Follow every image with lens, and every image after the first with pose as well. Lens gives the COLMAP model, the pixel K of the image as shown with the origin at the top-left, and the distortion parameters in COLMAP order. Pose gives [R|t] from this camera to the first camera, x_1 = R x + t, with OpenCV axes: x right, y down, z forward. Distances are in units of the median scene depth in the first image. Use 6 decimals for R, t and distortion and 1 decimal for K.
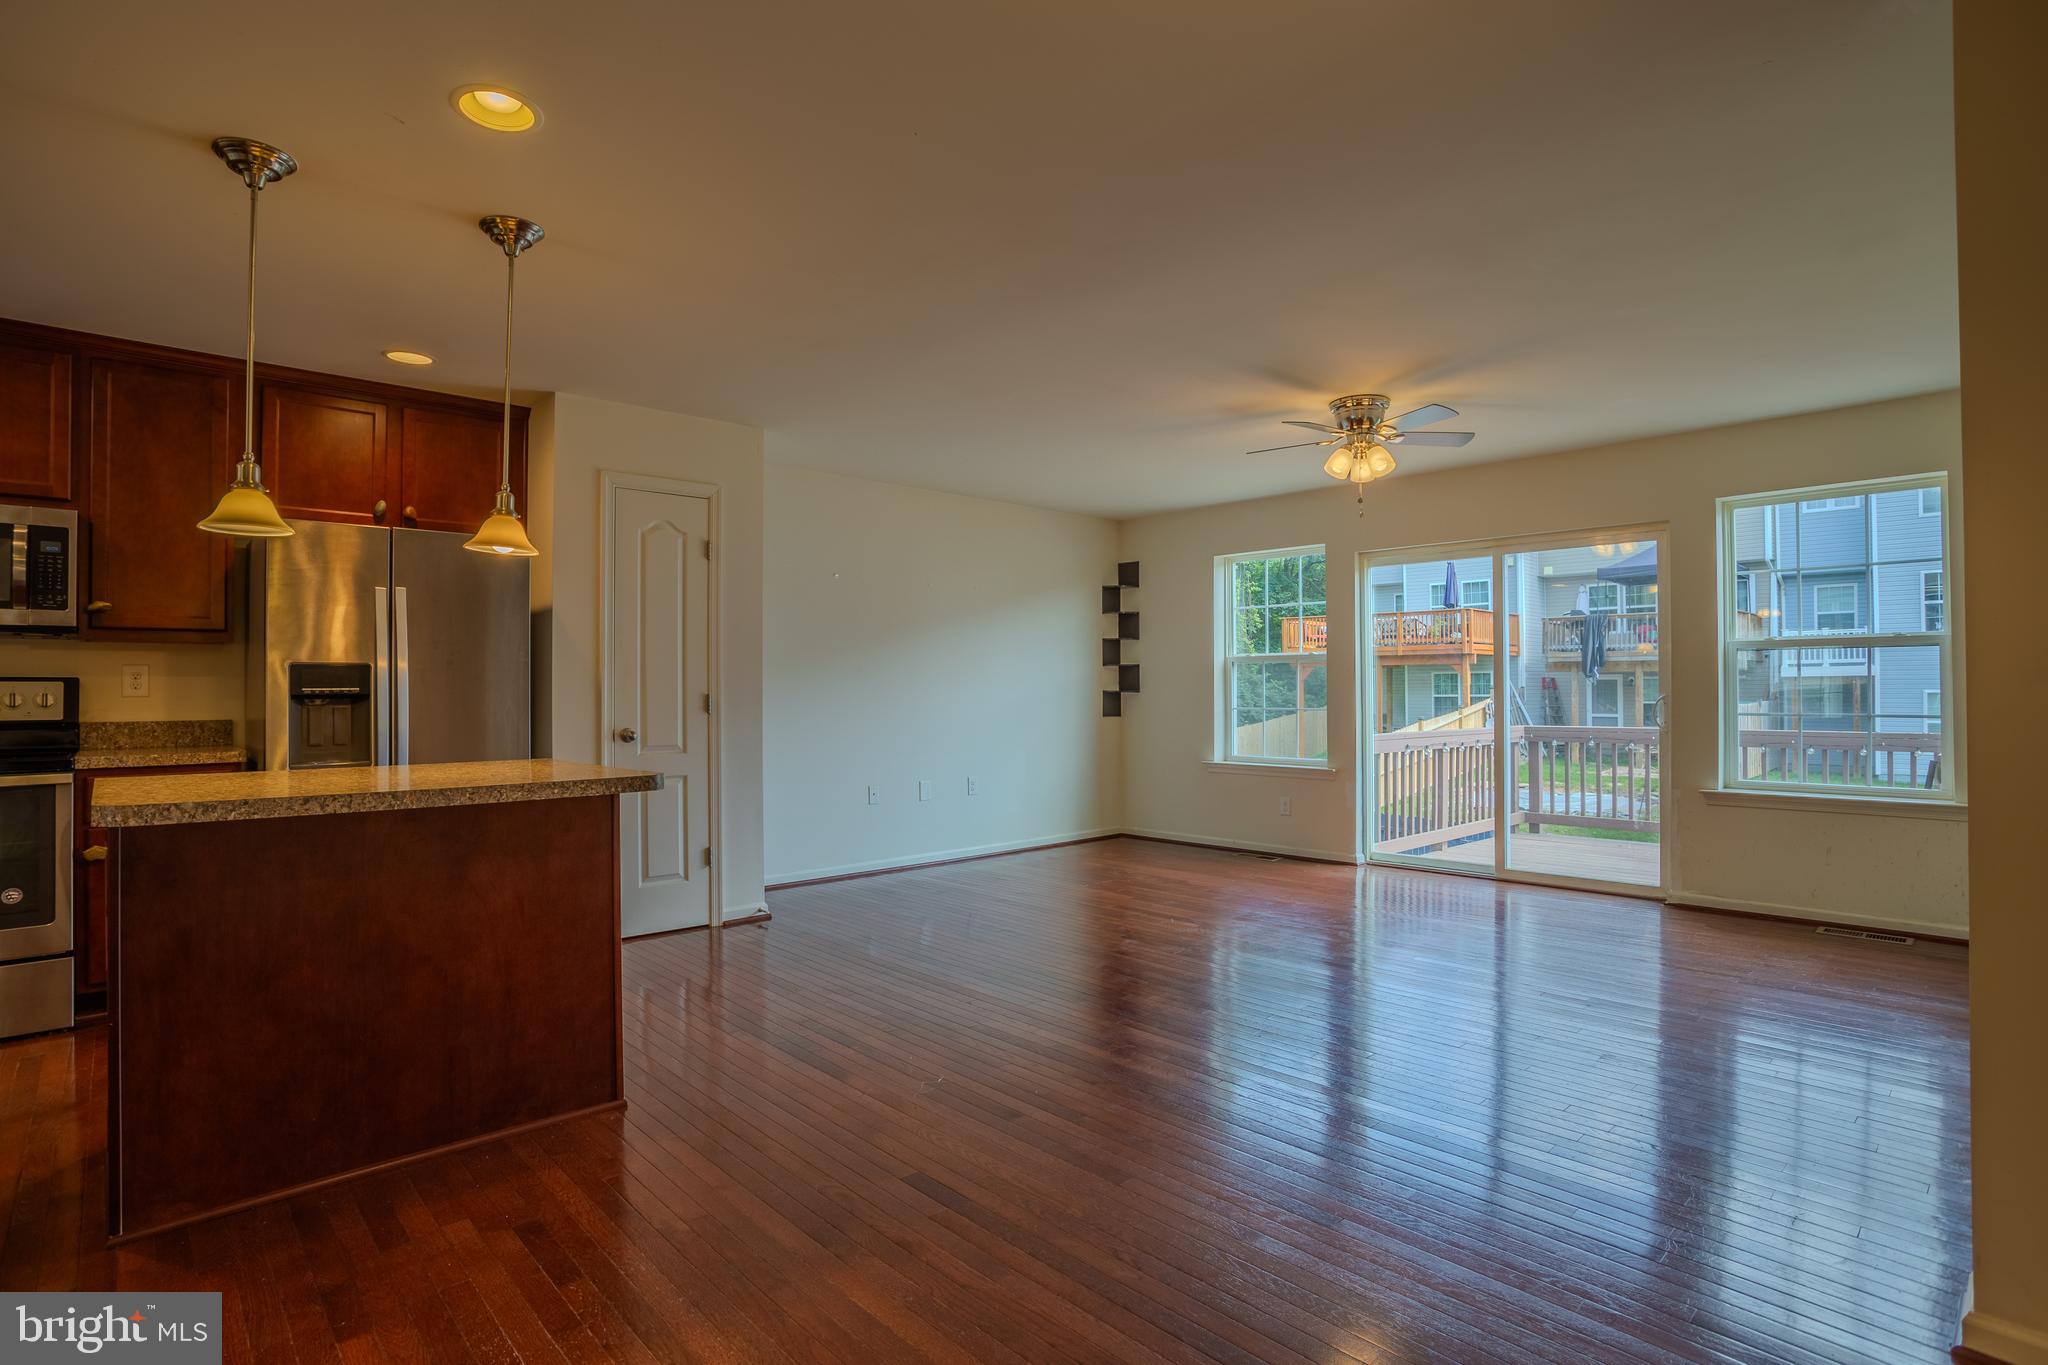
lens RADIAL K [[1059.6, 0, 1022.5], [0, 1059.6, 685.7], [0, 0, 1]] dist [0.005246, 0.001116]
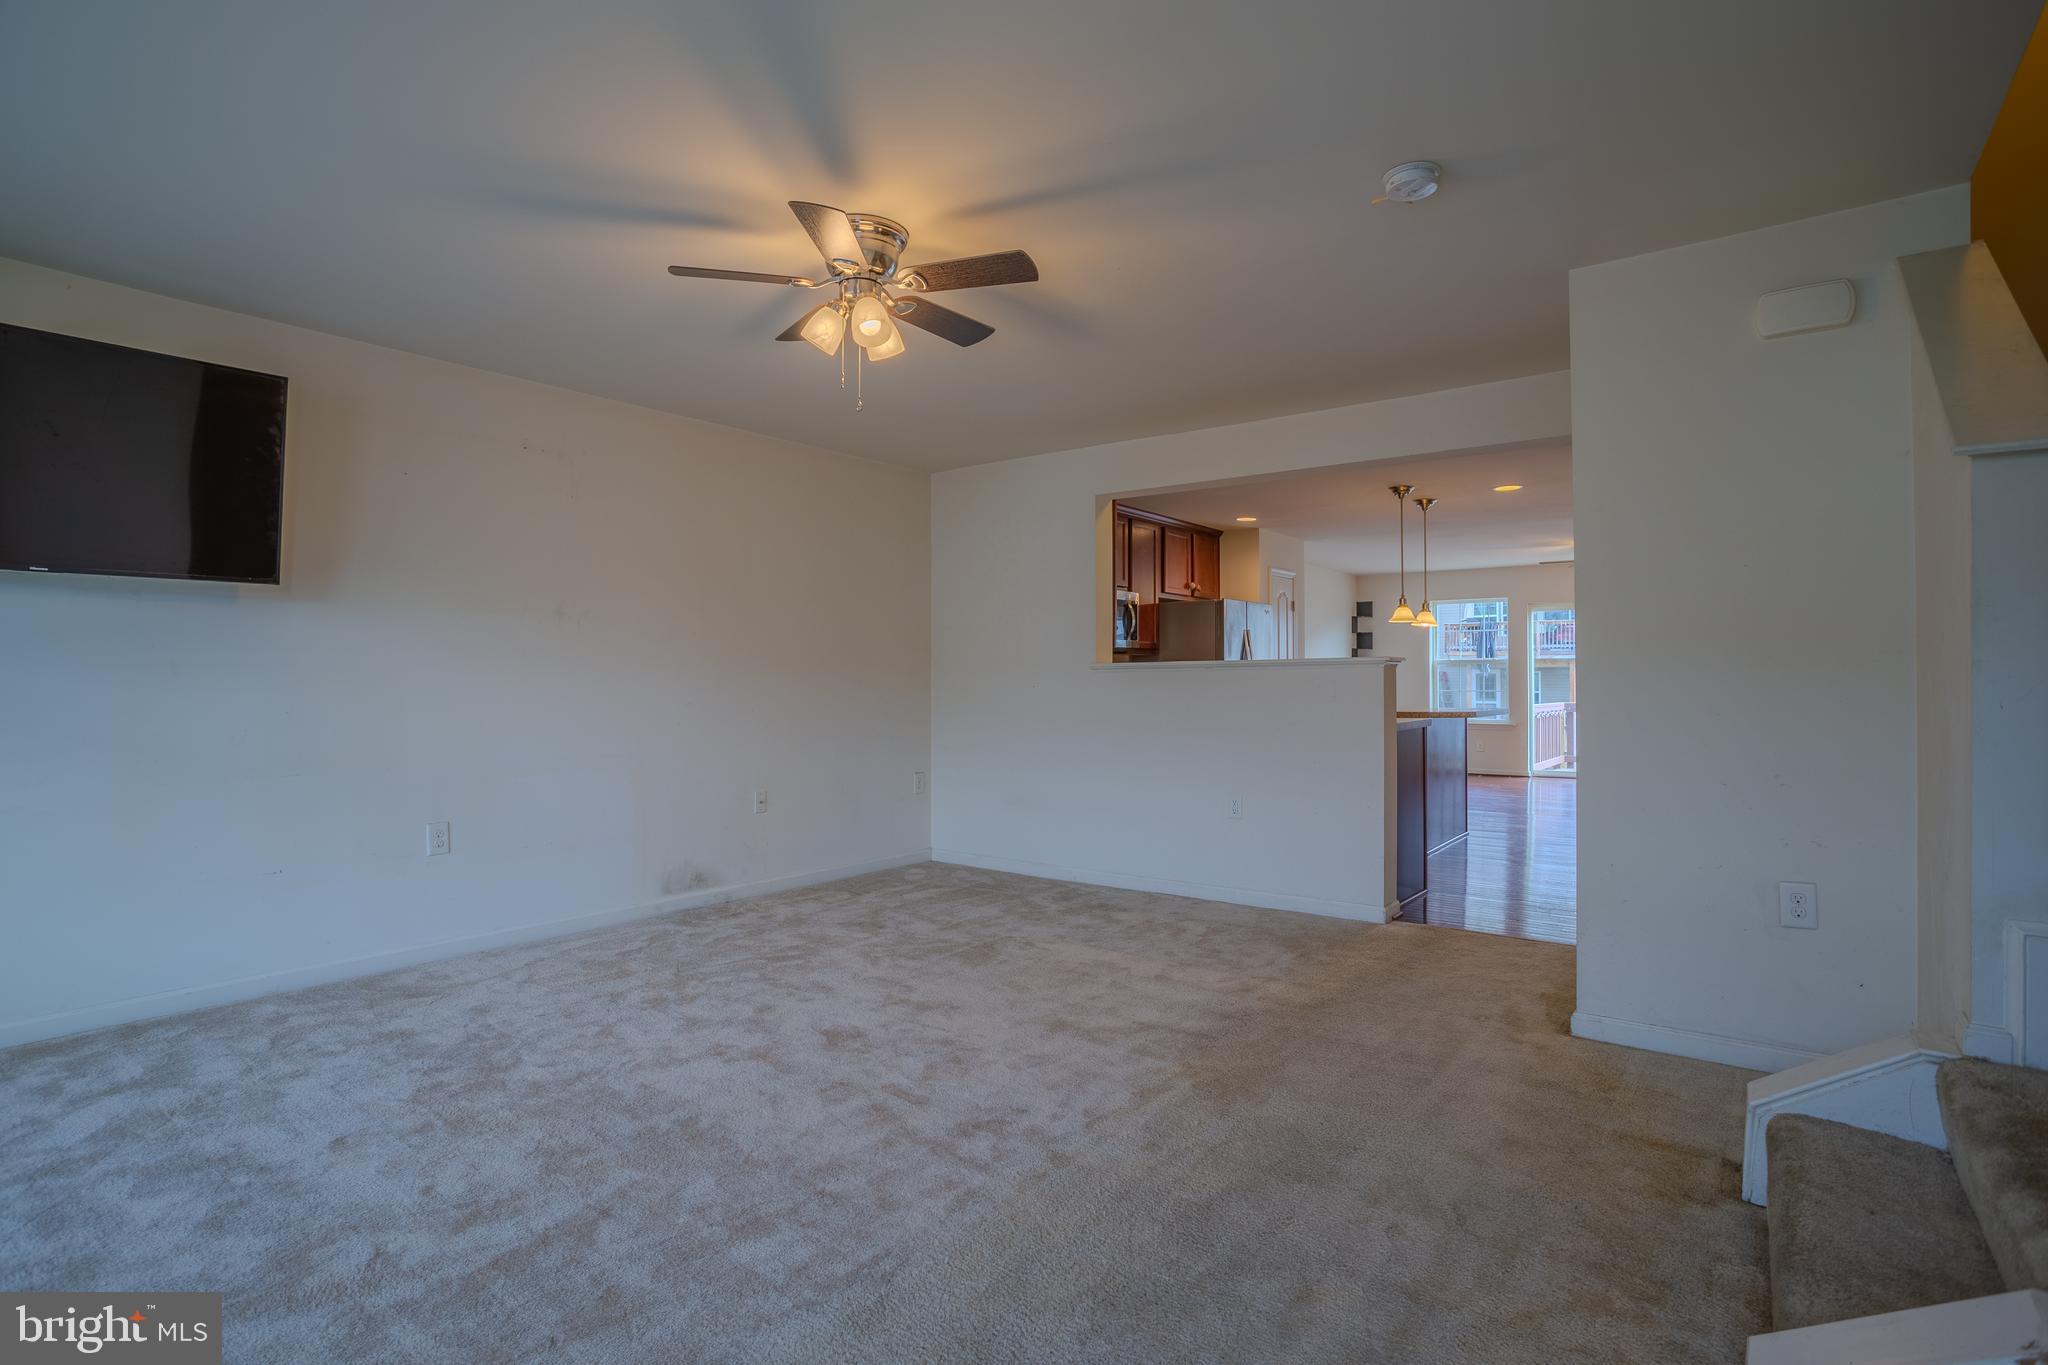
lens RADIAL K [[1059.6, 0, 1029.6], [0, 1059.6, 684.5], [0, 0, 1]] dist [0.005246, 0.001116]
pose [[0.980868, 0.002726, 0.194654, -0.860468], [-0.004151, 0.999967, 0.006916, 0.003444], [-0.194629, -0.007591, 0.980848, -0.610876]]
